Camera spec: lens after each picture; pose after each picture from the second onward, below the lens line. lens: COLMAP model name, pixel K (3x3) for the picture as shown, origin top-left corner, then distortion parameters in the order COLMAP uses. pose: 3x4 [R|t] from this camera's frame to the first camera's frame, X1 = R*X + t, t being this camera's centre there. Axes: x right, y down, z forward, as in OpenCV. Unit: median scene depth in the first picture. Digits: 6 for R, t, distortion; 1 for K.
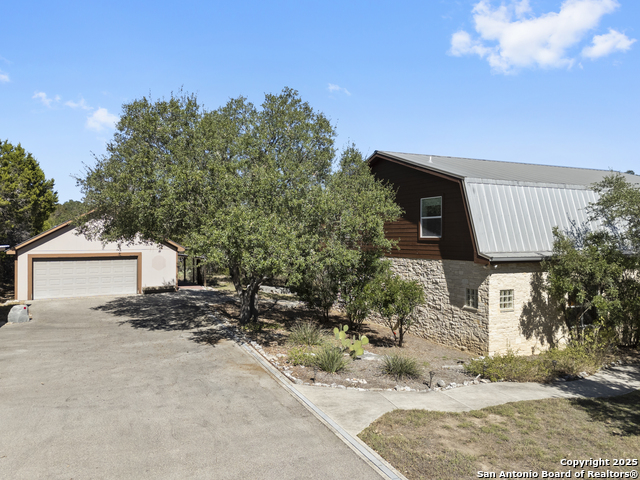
lens RADIAL K [[448.1, 0, 320.0], [0, 448.1, 240.0], [0, 0, 1]] dist [0.032291, 0.000009]
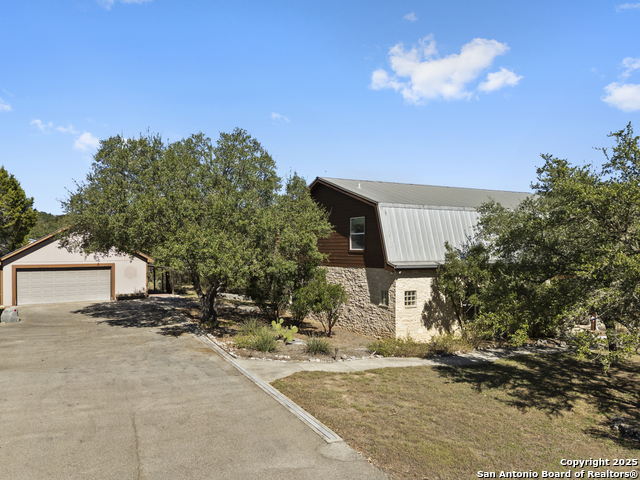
lens RADIAL K [[455.7, 0, 322.6], [0, 455.7, 257.8], [0, 0, 1]] dist [0.026574, -0.005256]
pose [[0.998433, -0.002518, 0.055912, 0.088409], [0.001751, 0.999904, 0.013762, -0.001748], [-0.055942, -0.013643, 0.998341, -0.260758]]
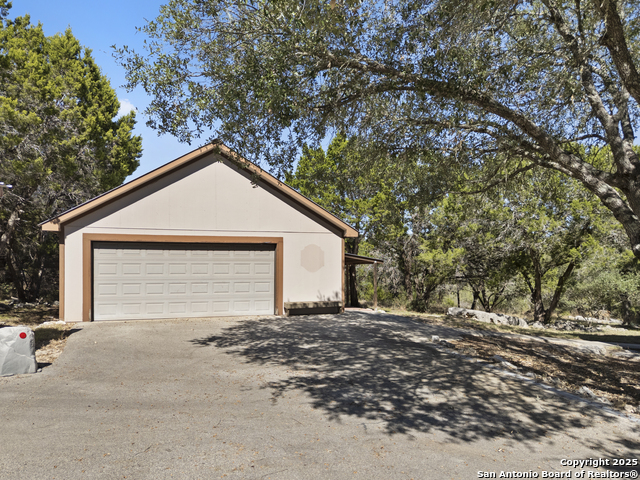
lens RADIAL K [[452.1, 0, 320.0], [0, 452.1, 273.4], [0, 0, 1]] dist [0.076586, 0.000335]
pose [[0.978801, 0.000324, -0.204815, -0.379243], [-0.001191, 0.999991, -0.004109, 0.112054], [0.204812, 0.004265, 0.978792, 0.758962]]
